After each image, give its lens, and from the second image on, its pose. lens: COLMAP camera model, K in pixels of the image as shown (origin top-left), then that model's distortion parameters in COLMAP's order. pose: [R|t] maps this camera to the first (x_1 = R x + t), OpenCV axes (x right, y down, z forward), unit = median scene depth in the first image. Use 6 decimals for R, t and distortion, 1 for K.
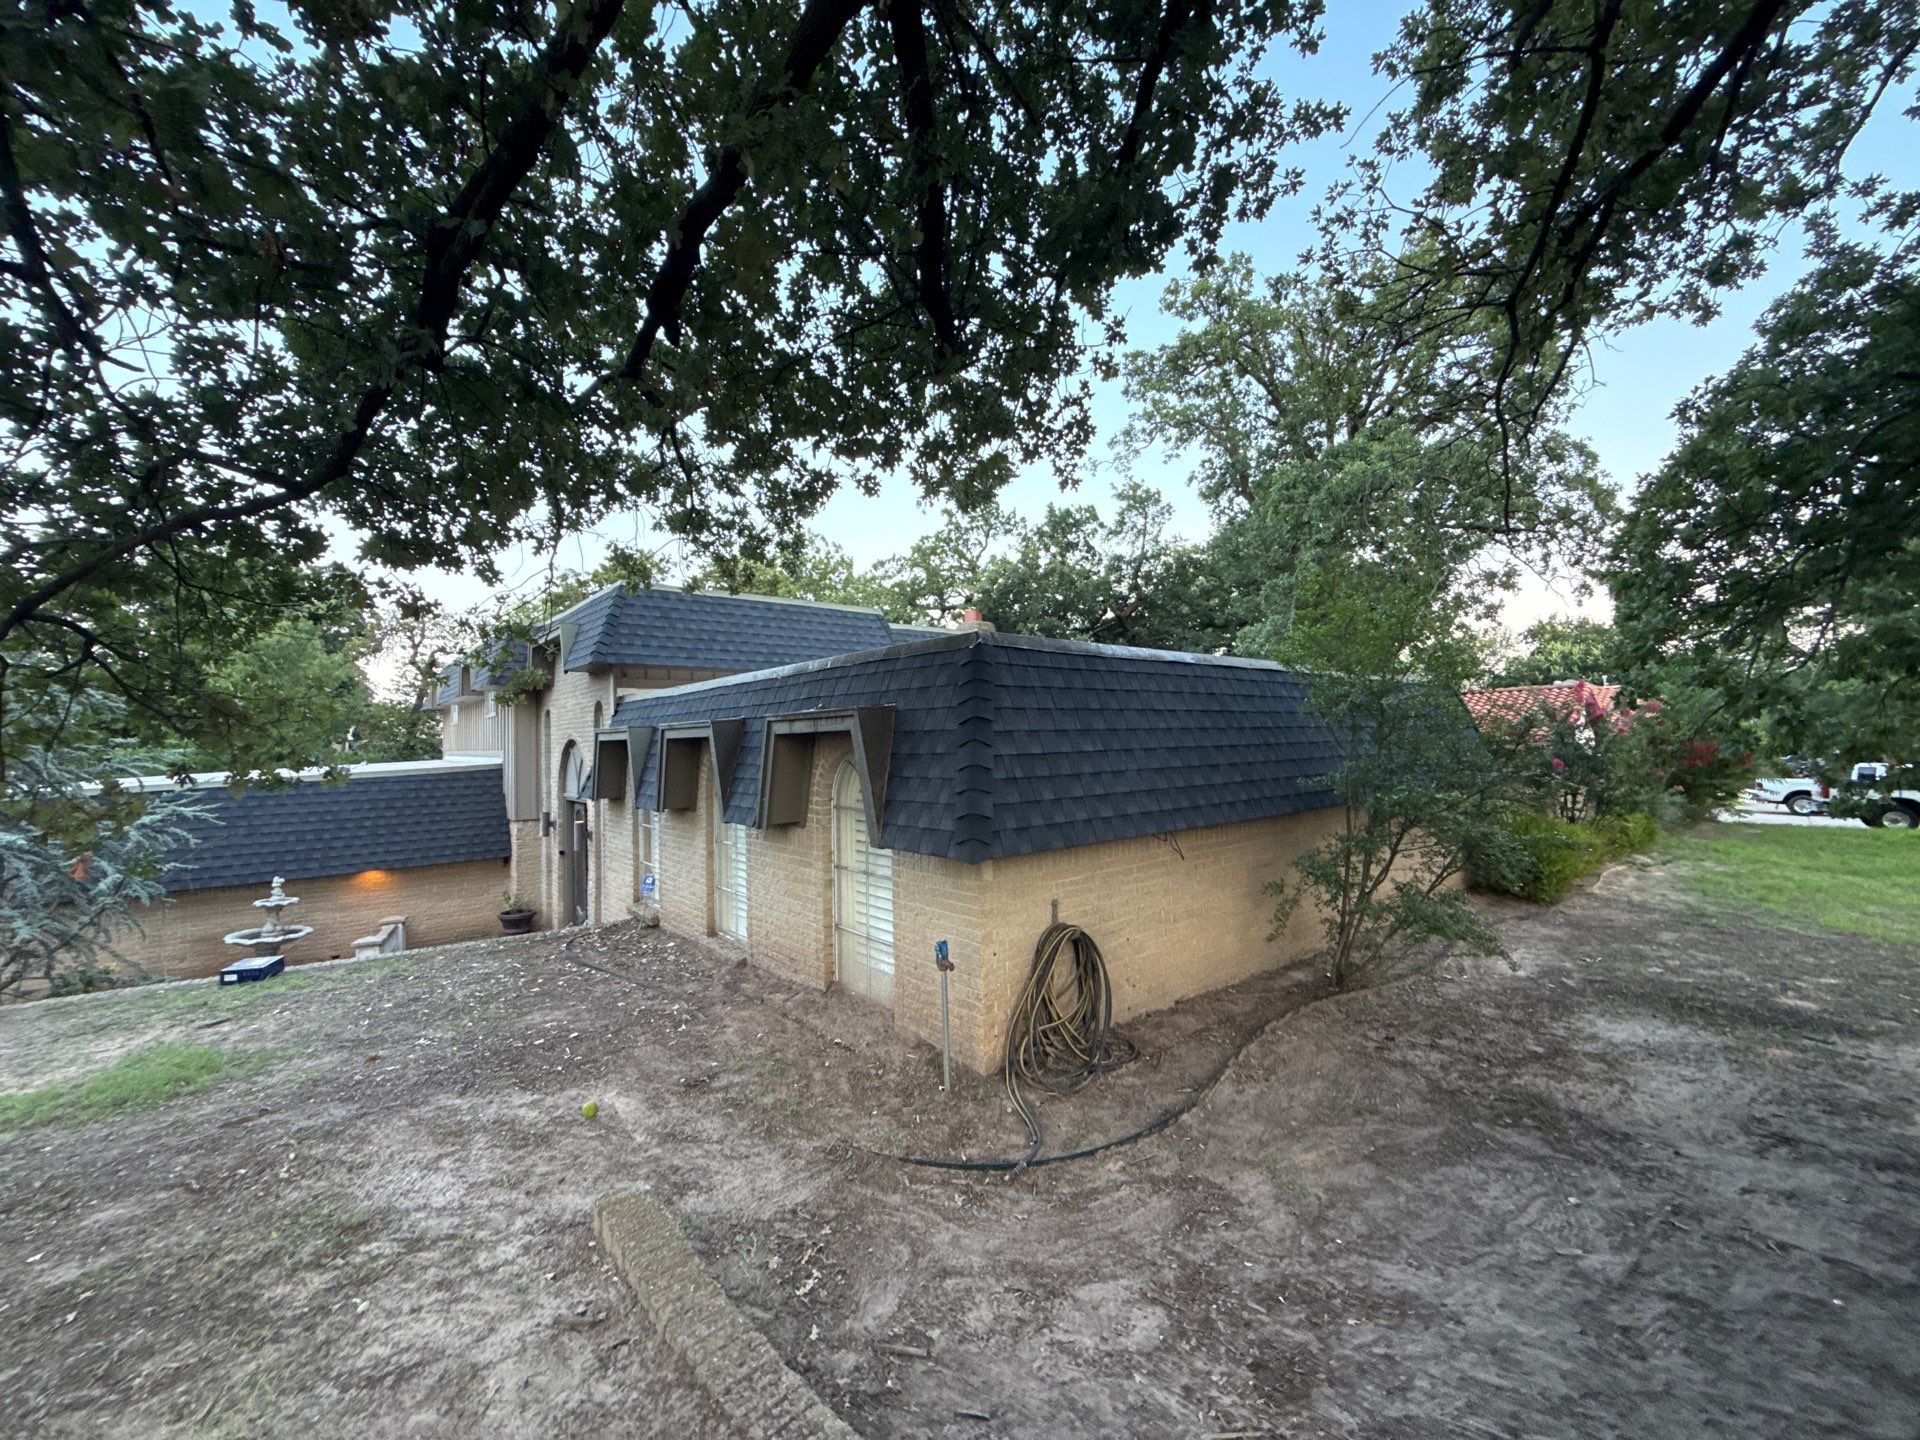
lens RADIAL K [[777.3, 0, 966.2], [0, 777.3, 724.9], [0, 0, 1]] dist [0.000098, 0.000313]
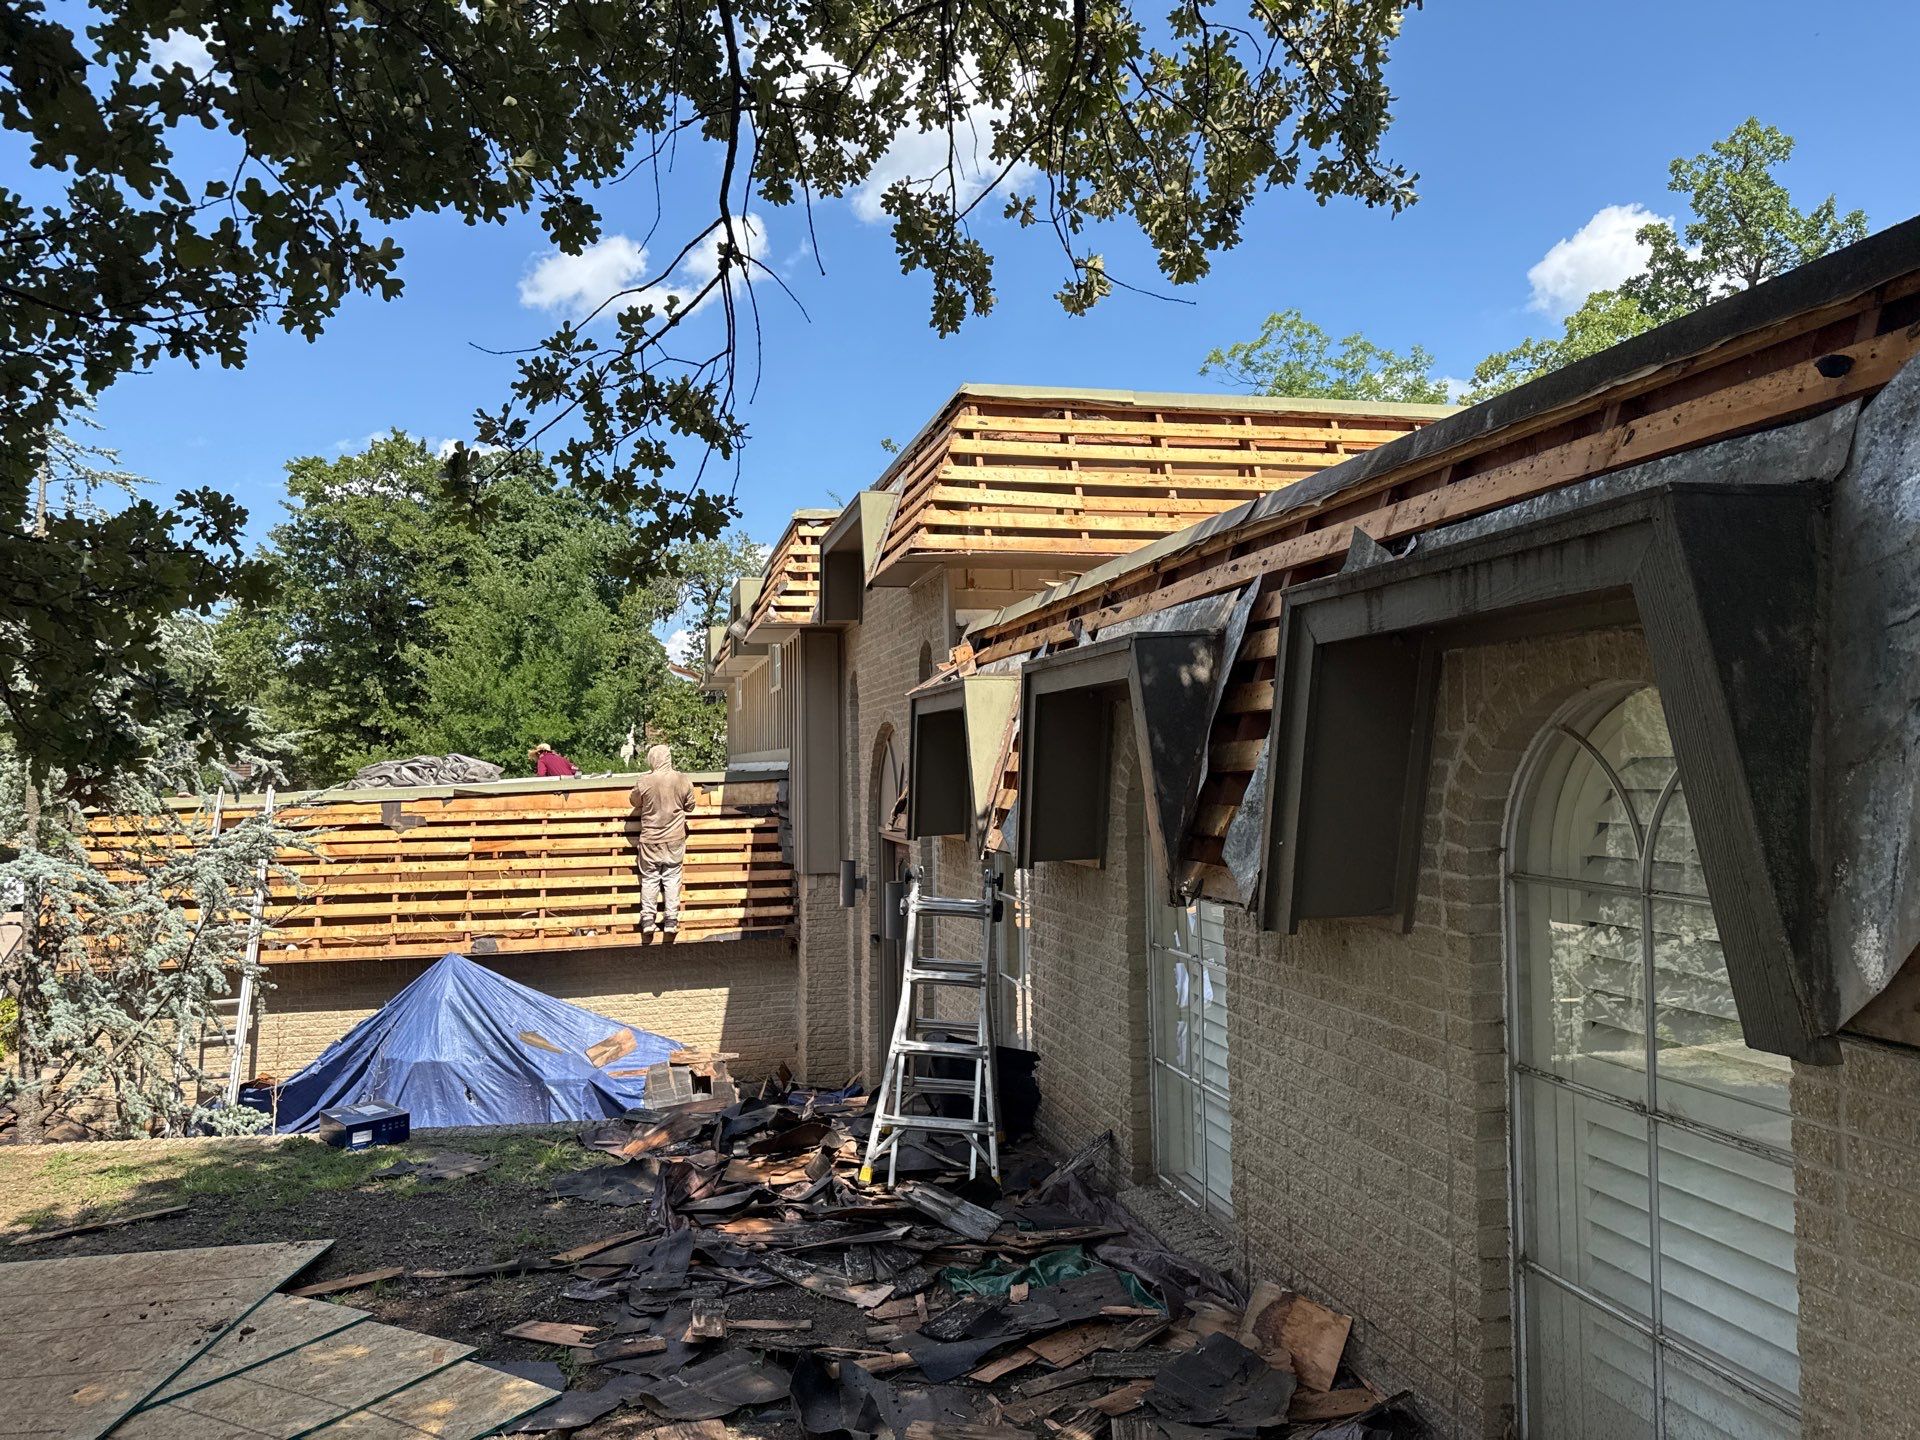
lens RADIAL K [[1383.4, 0, 960.0], [0, 1383.4, 720.0], [0, 0, 1]] dist [0.122554, -0.170308]
pose [[0.898145, -0.006360, -0.439653, -0.093030], [0.004922, 0.999978, -0.004410, 0.034631], [0.439671, 0.001796, 0.898157, 0.307988]]
